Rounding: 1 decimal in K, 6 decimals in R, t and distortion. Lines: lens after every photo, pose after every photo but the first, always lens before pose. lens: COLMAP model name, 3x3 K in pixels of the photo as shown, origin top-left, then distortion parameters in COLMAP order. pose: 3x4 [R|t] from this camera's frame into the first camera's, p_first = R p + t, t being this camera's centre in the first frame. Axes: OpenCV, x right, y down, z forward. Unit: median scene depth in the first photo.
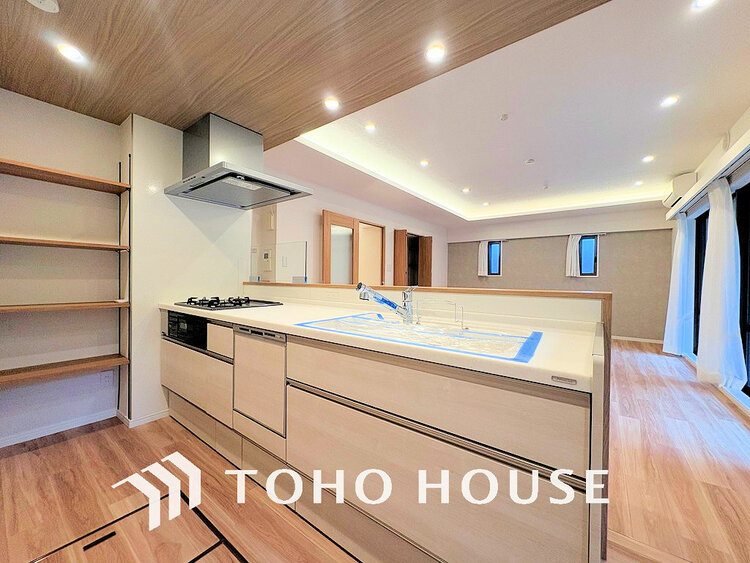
lens RADIAL K [[298.1, 0, 368.9], [0, 298.1, 283.8], [0, 0, 1]] dist [-0.000985, 0.000484]
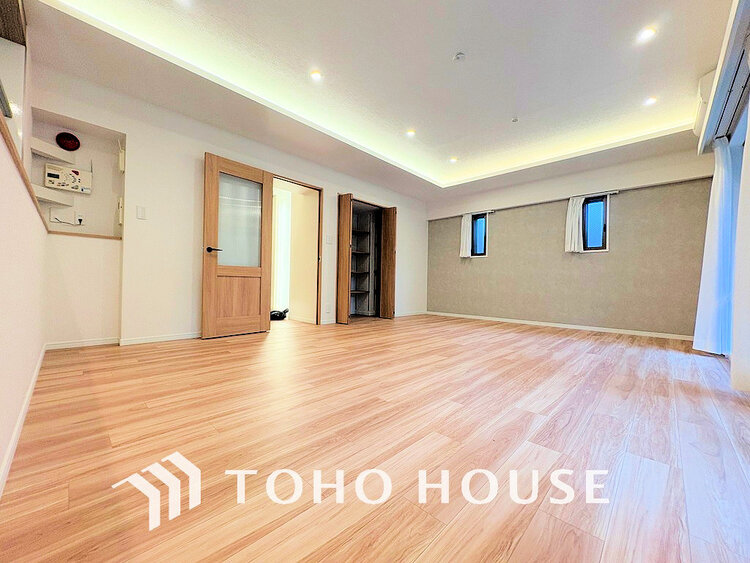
lens RADIAL K [[298.1, 0, 368.6], [0, 298.1, 282.9], [0, 0, 1]] dist [-0.000985, 0.000484]
pose [[0.993008, 0.007781, -0.117789, 0.280377], [-0.010073, 0.999771, -0.018878, 0.081602], [0.117615, 0.019932, 0.992859, 0.203844]]
